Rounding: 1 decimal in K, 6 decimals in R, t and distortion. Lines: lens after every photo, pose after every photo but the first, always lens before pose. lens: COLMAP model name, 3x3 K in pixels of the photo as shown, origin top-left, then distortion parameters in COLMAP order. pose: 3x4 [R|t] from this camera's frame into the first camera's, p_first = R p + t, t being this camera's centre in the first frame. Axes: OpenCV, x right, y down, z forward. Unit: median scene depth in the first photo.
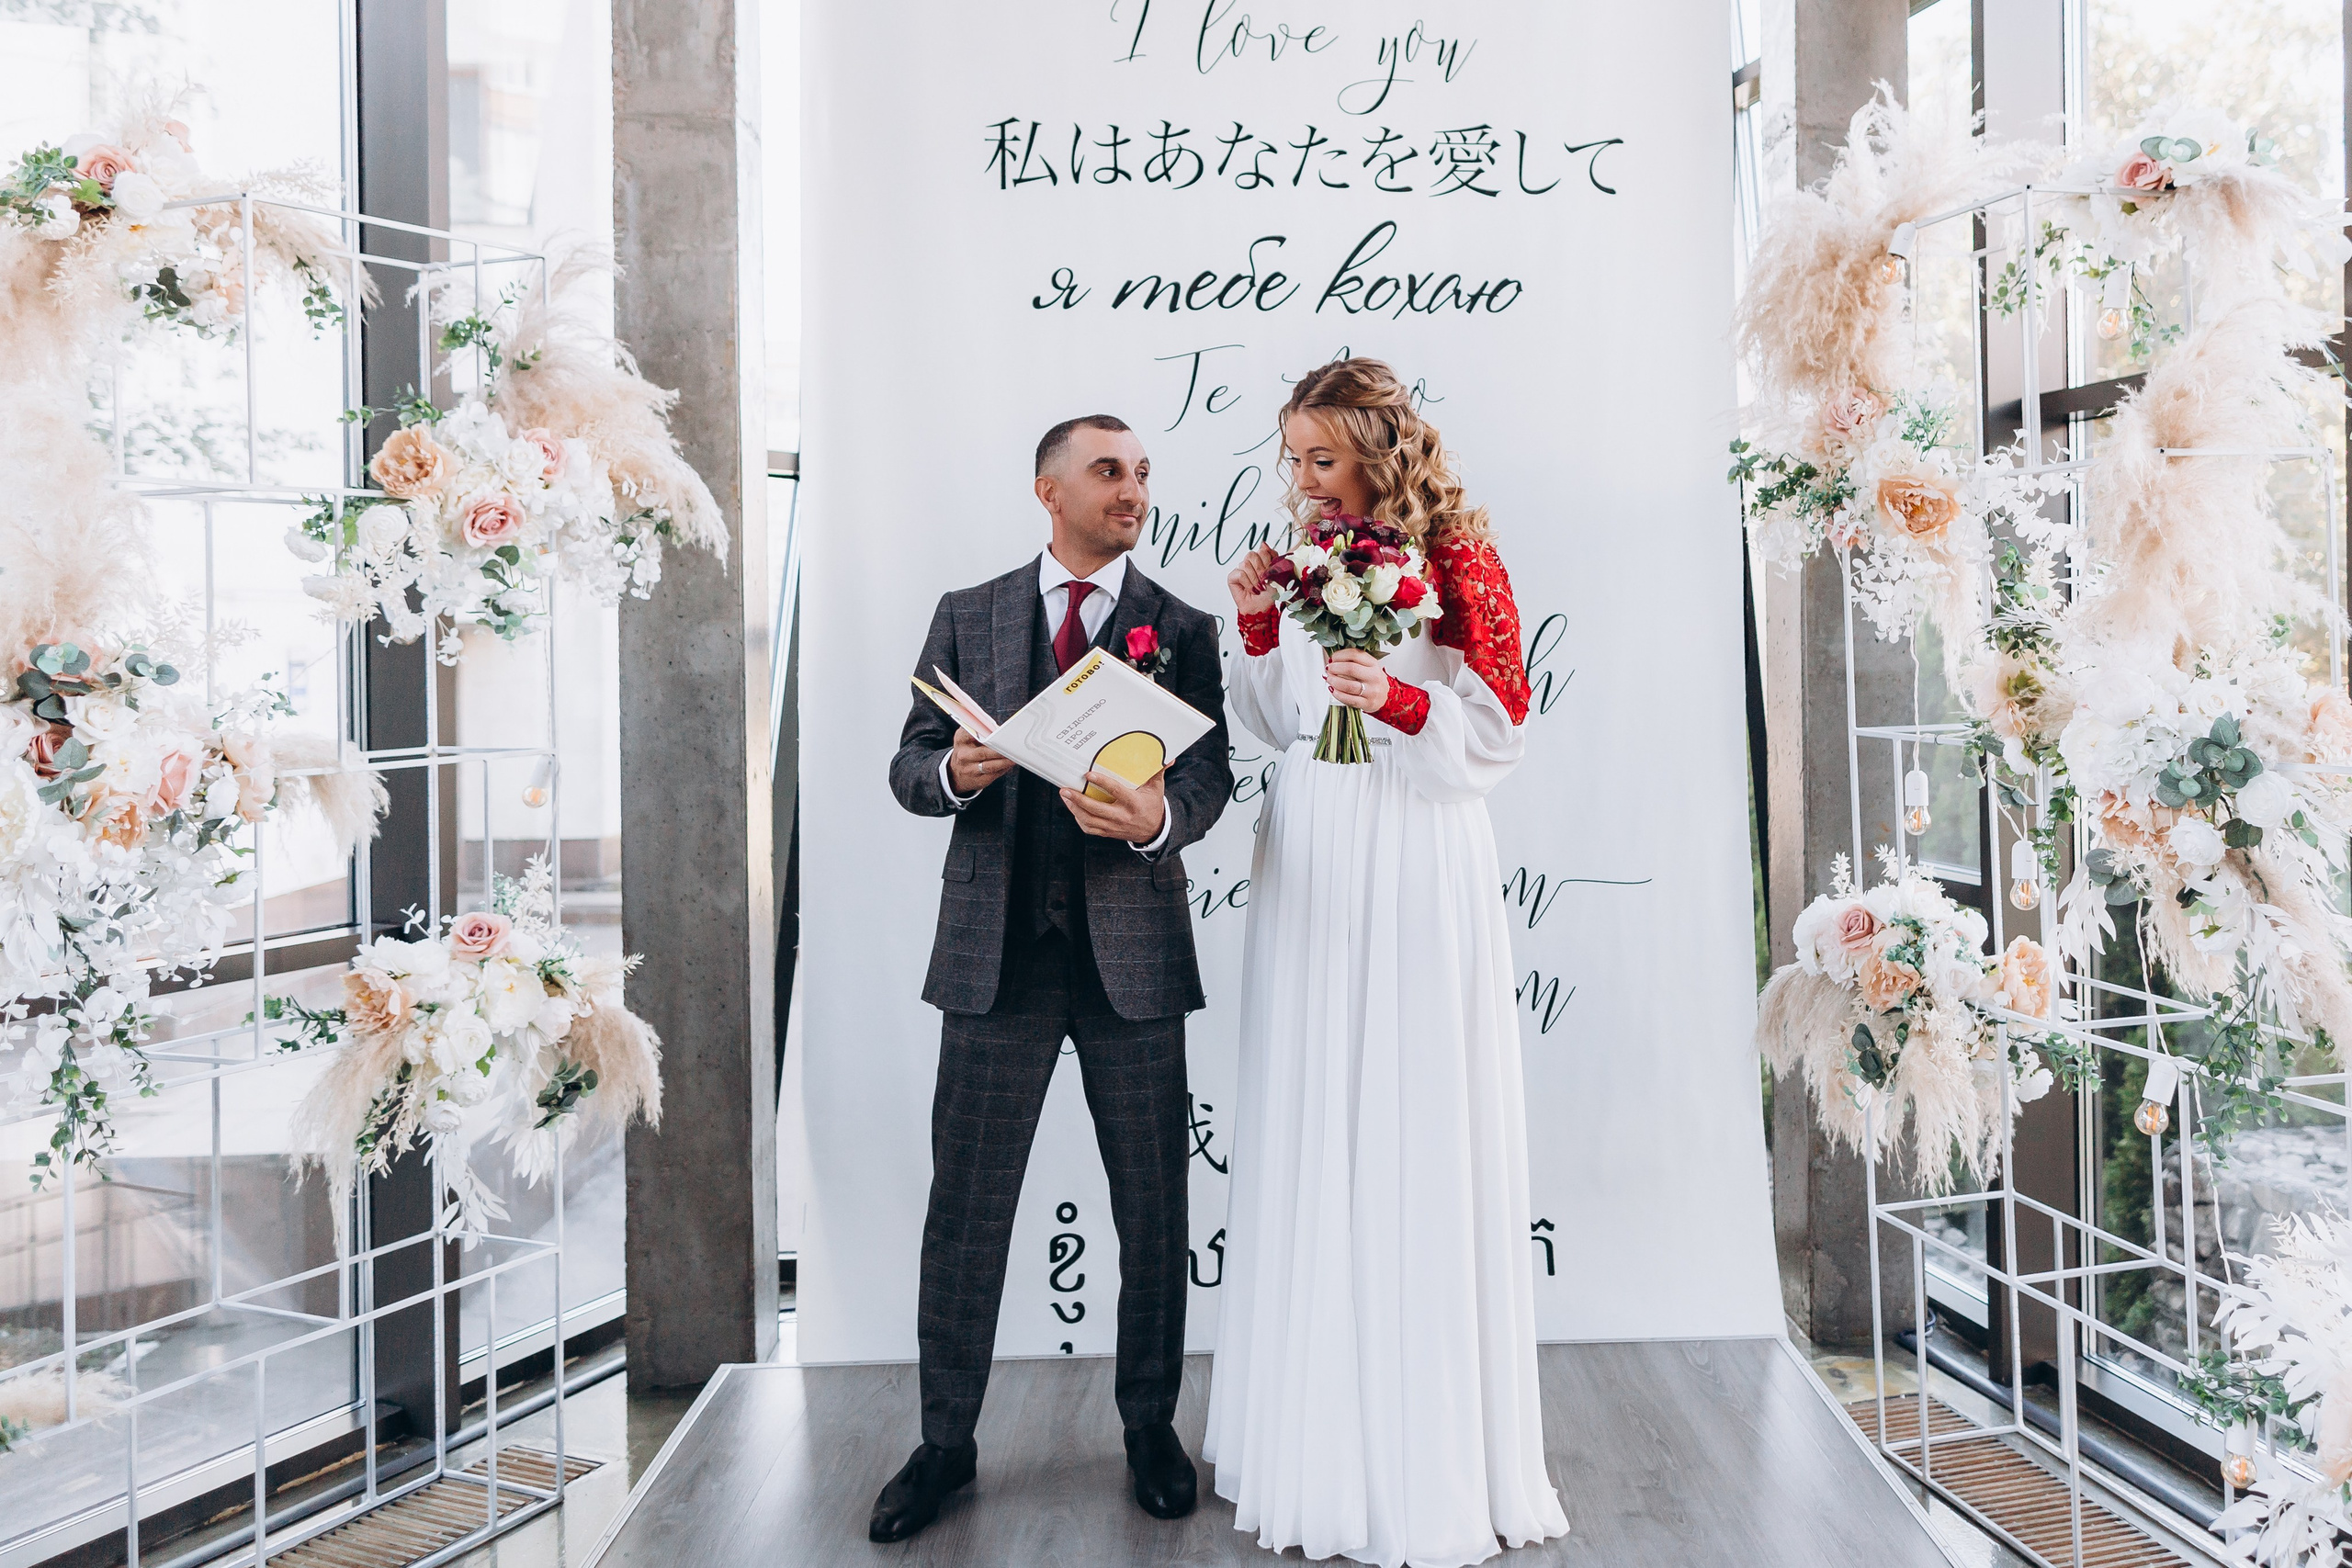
lens RADIAL K [[2095.1, 0, 1338.8], [0, 2095.1, 633.4], [0, 0, 1]] dist [0.019499, -0.005060]
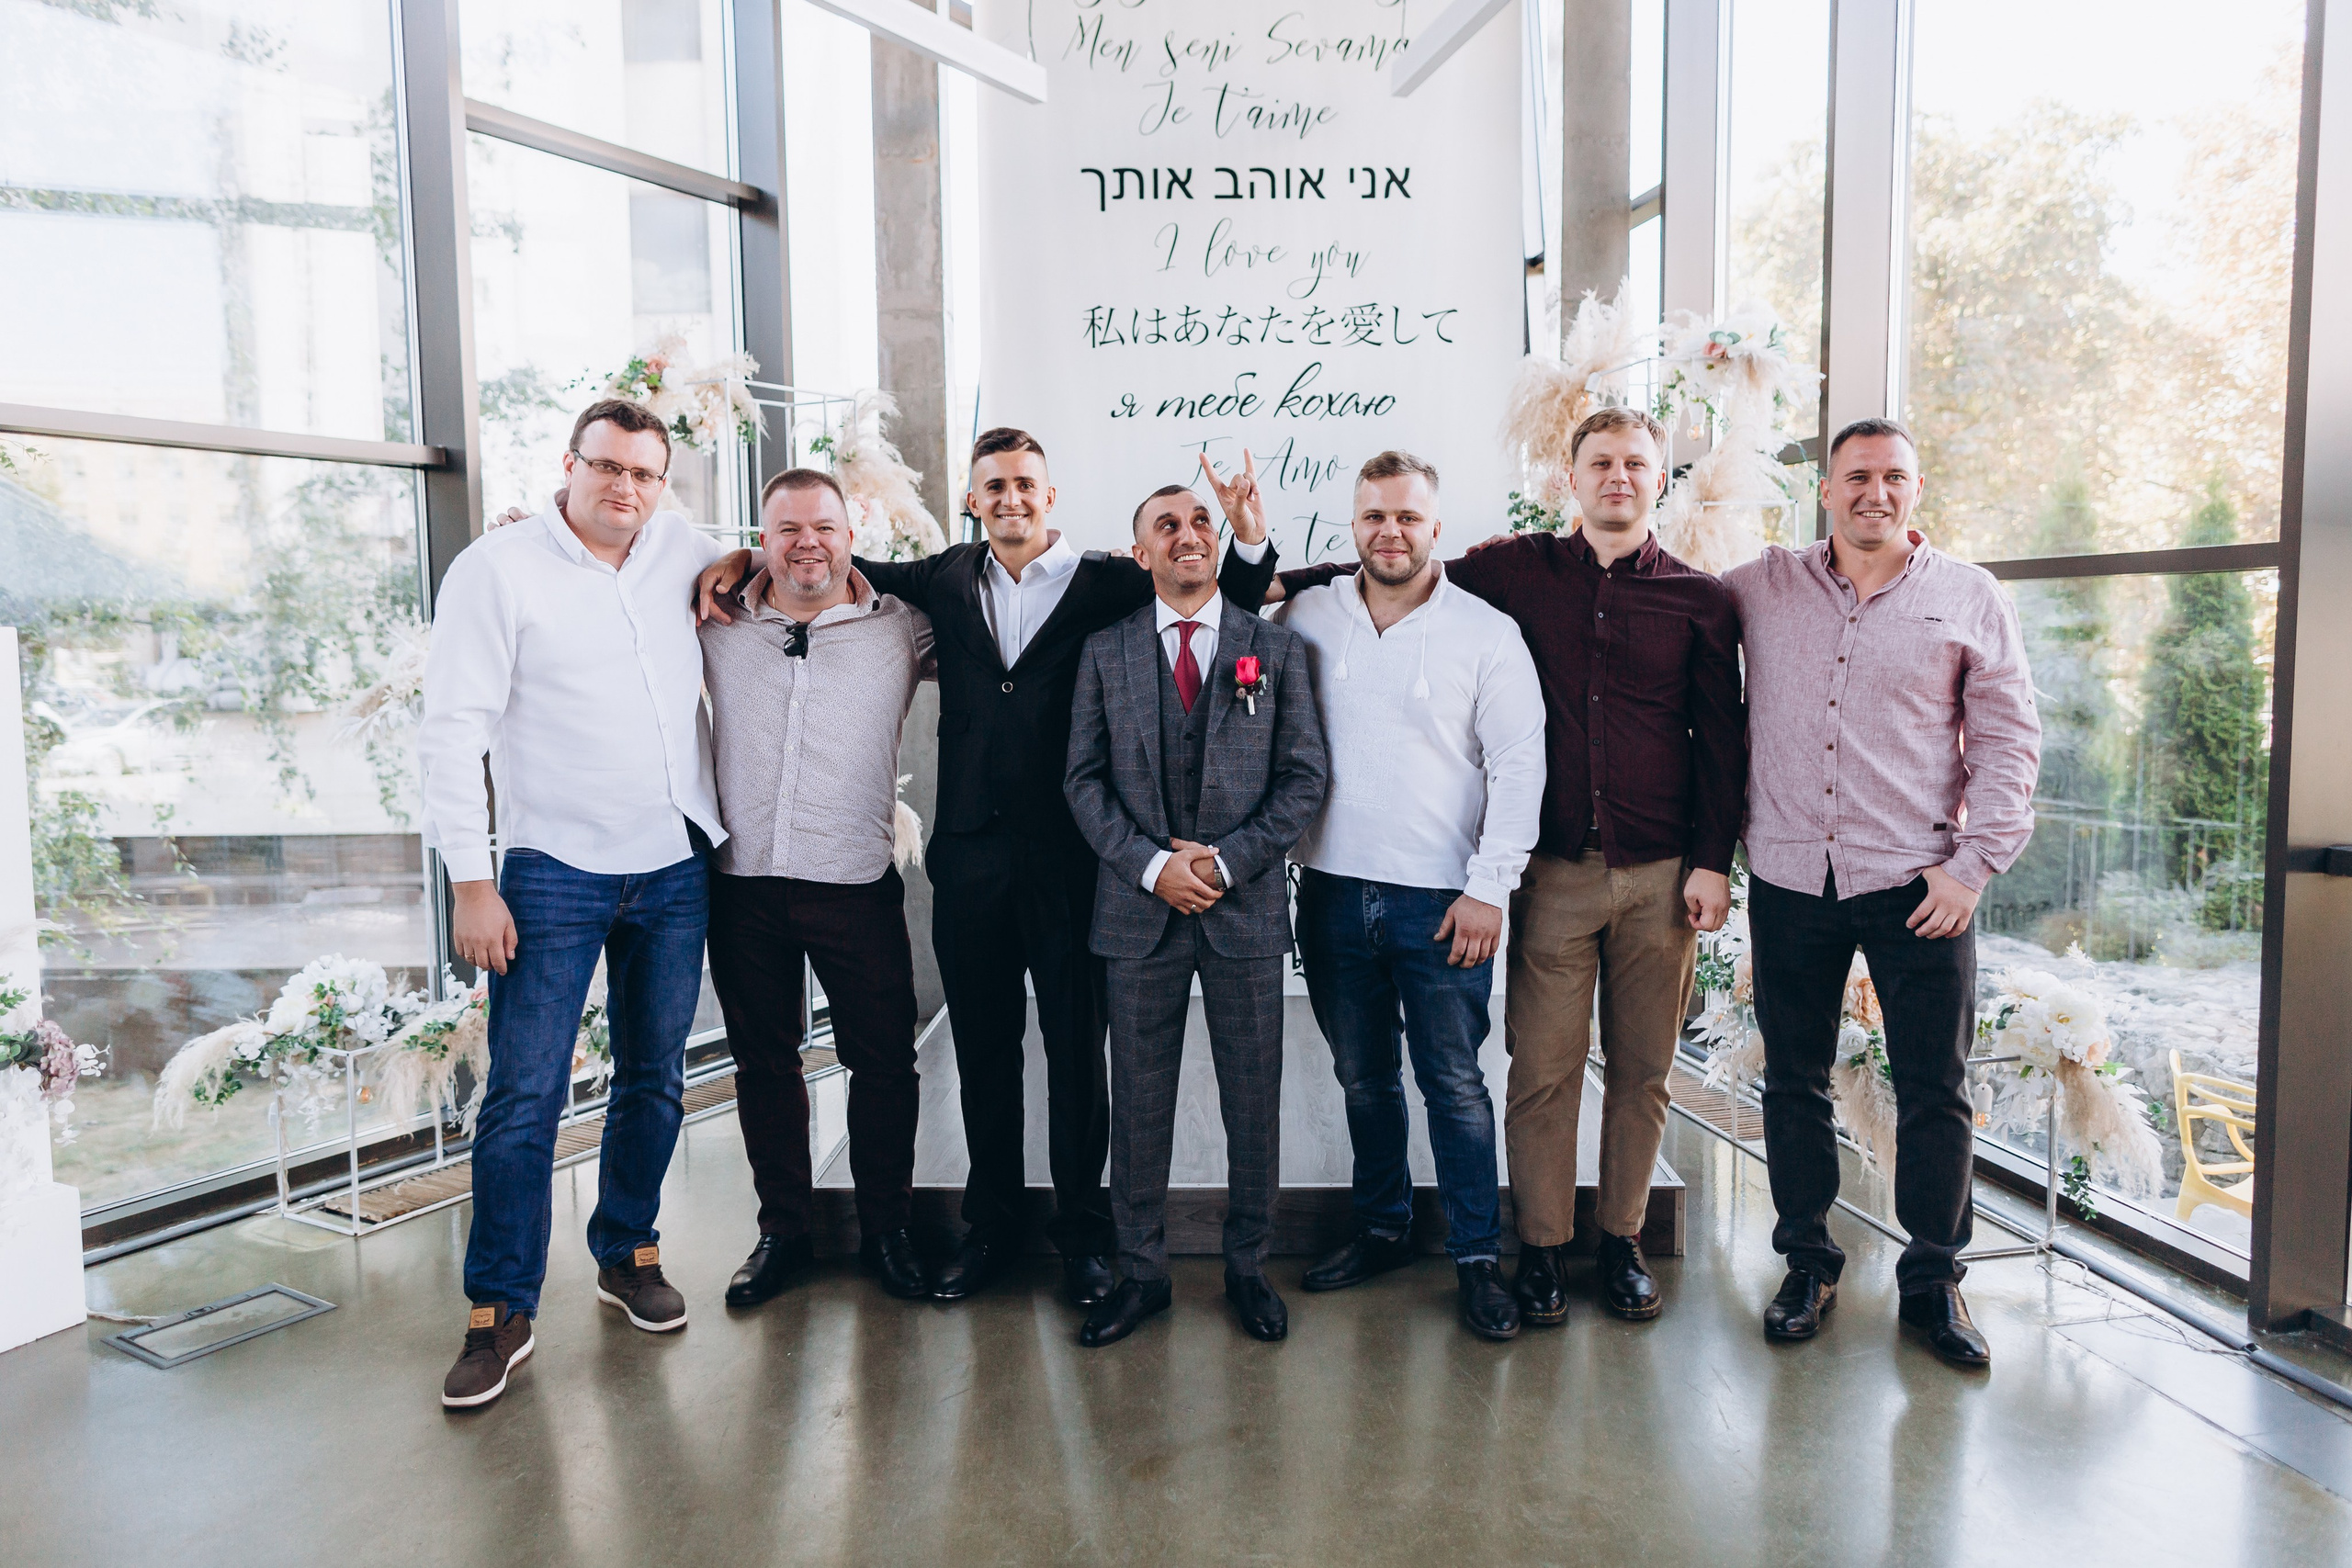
lens RADIAL K [[1688.0, 0, 1172.1], [0, 1688.0, 771.7], [0, 0, 1]] dist [0.021292, -0.010261]
pose [[0.996058, 0.006460, -0.088472, 0.031675], [0.001387, 0.996088, 0.088352, 0.014604], [0.088697, -0.088126, 0.992153, -0.425268]]
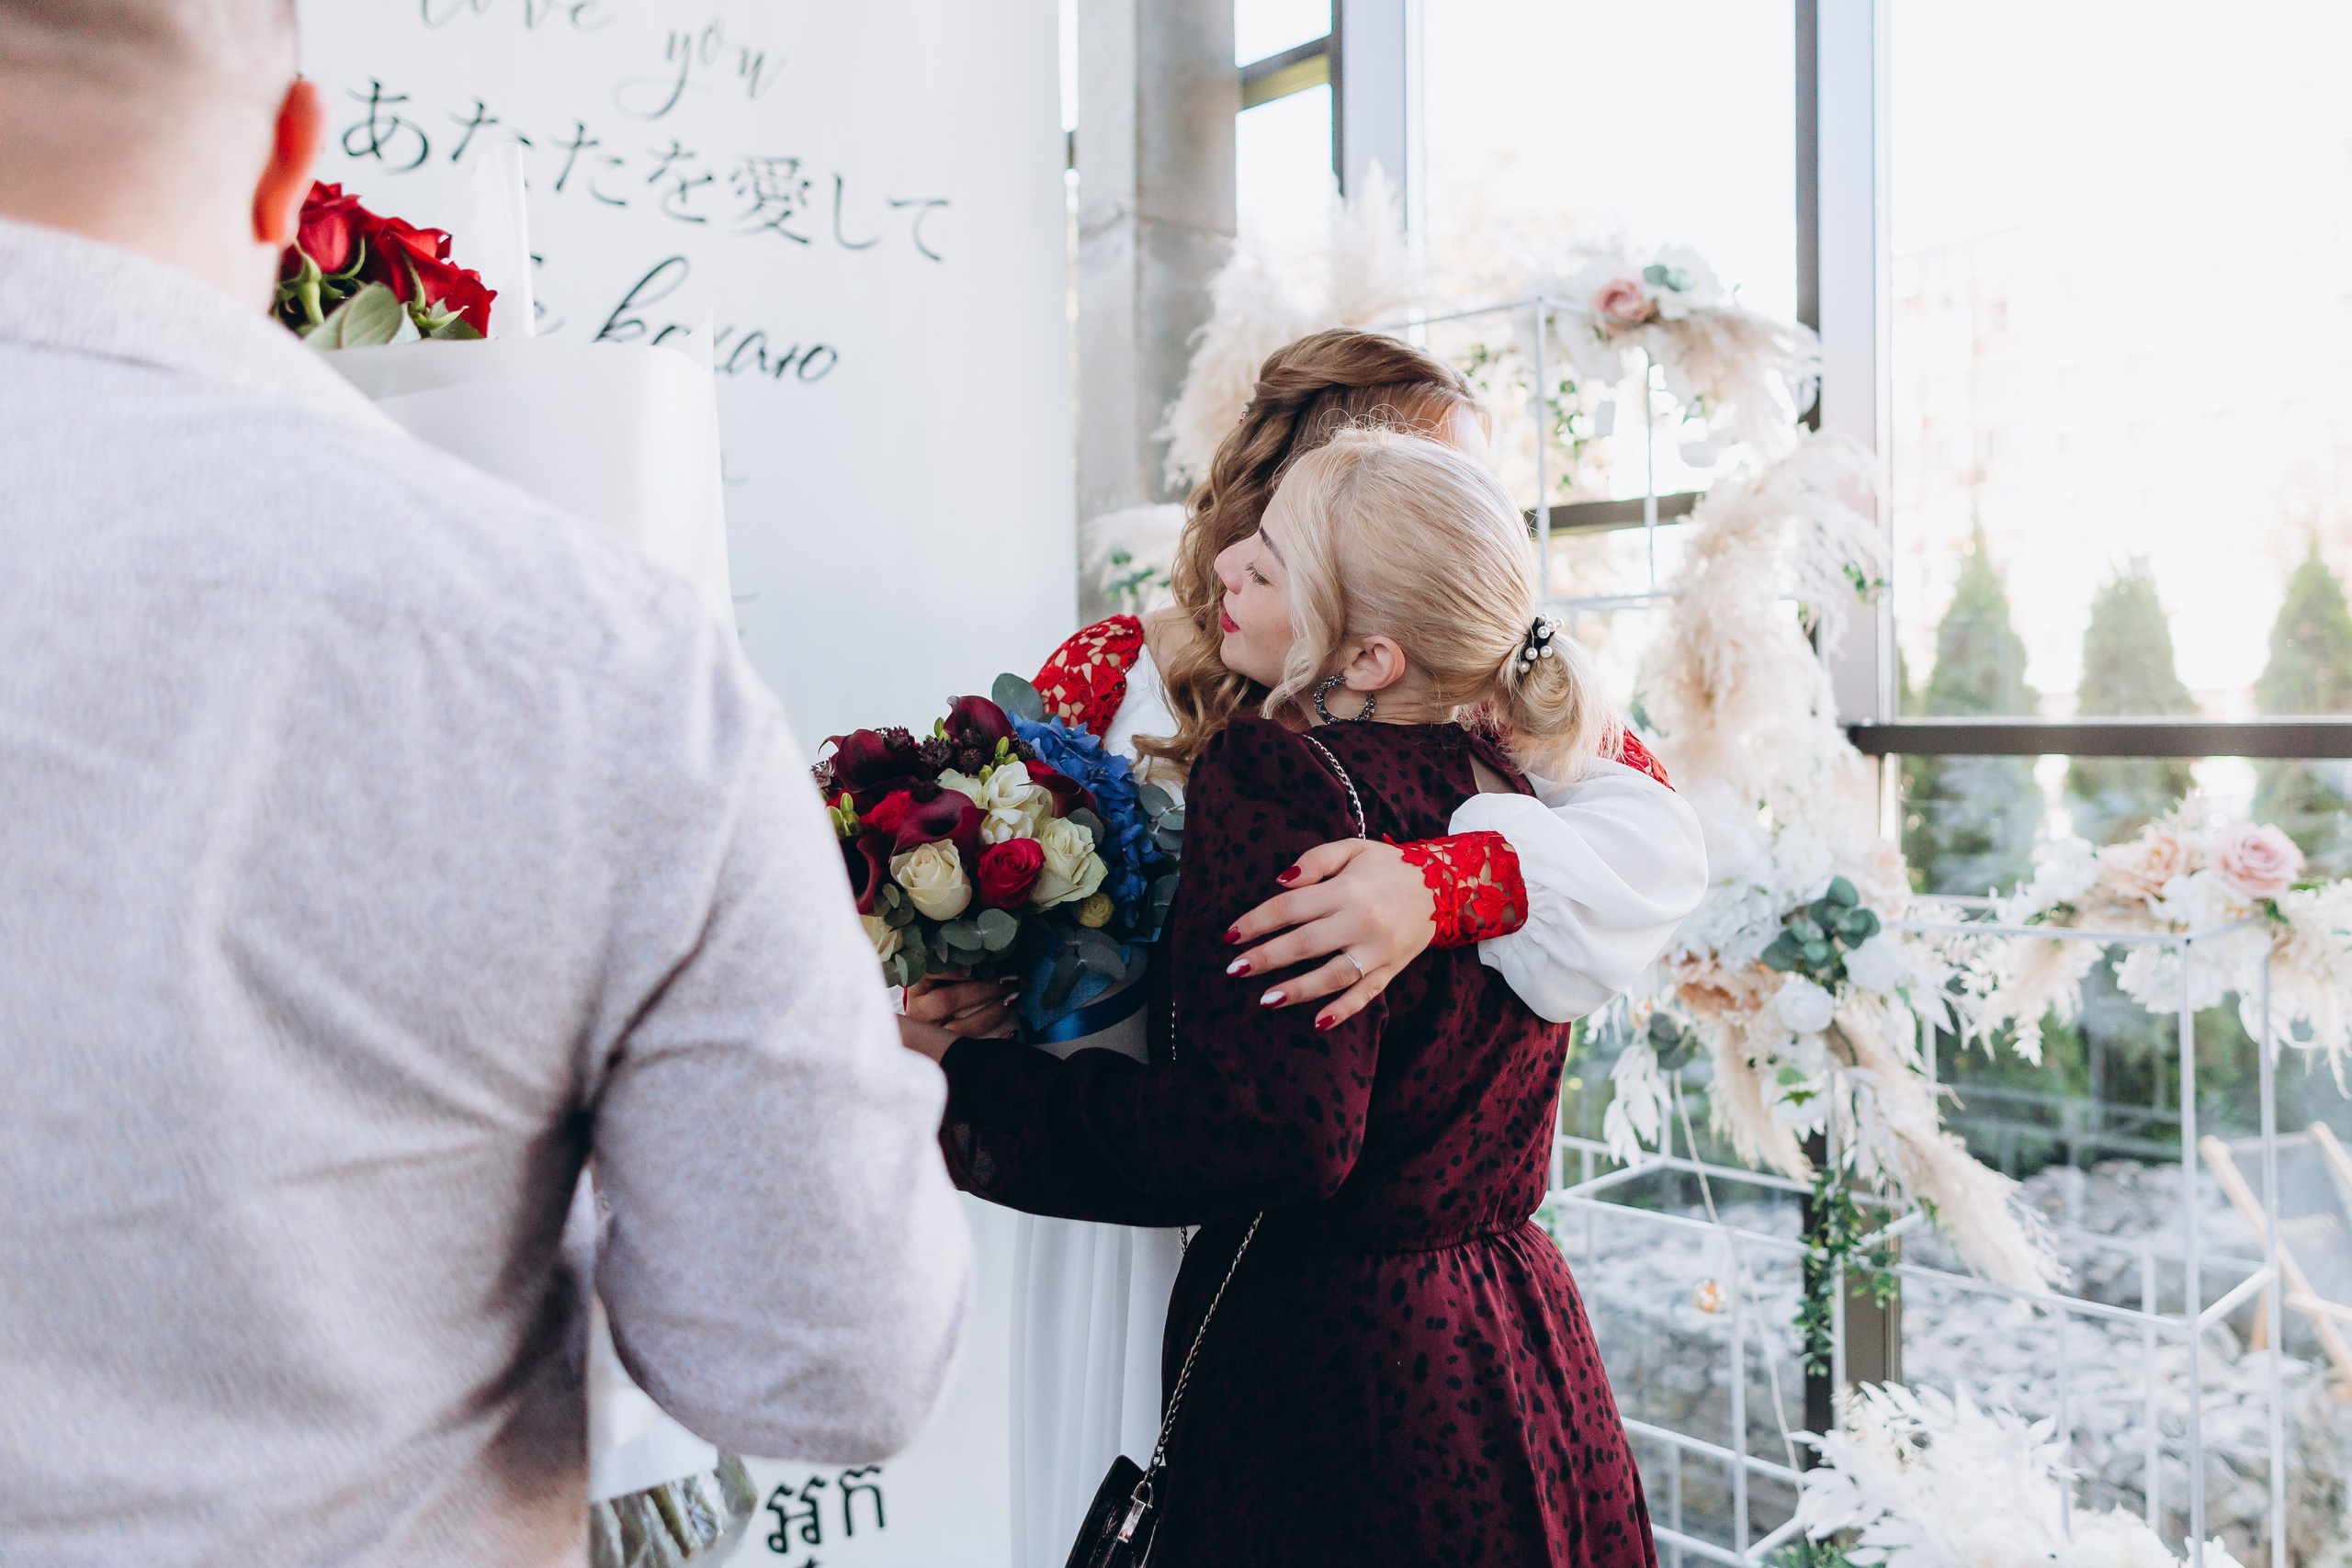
lens RADIAL K [[1852.4, 0, 1331.6], [0, 1852.4, 704.5], [0, 0, 1]] dist [0.020813, -0.006814]
pose [[0.856771, 0.012656, 0.515542, -0.134552], [-0.006043, 0.999877, -0.014502, -0.014877], [-0.515662, 0.009310, 0.856741, 0.267509]]
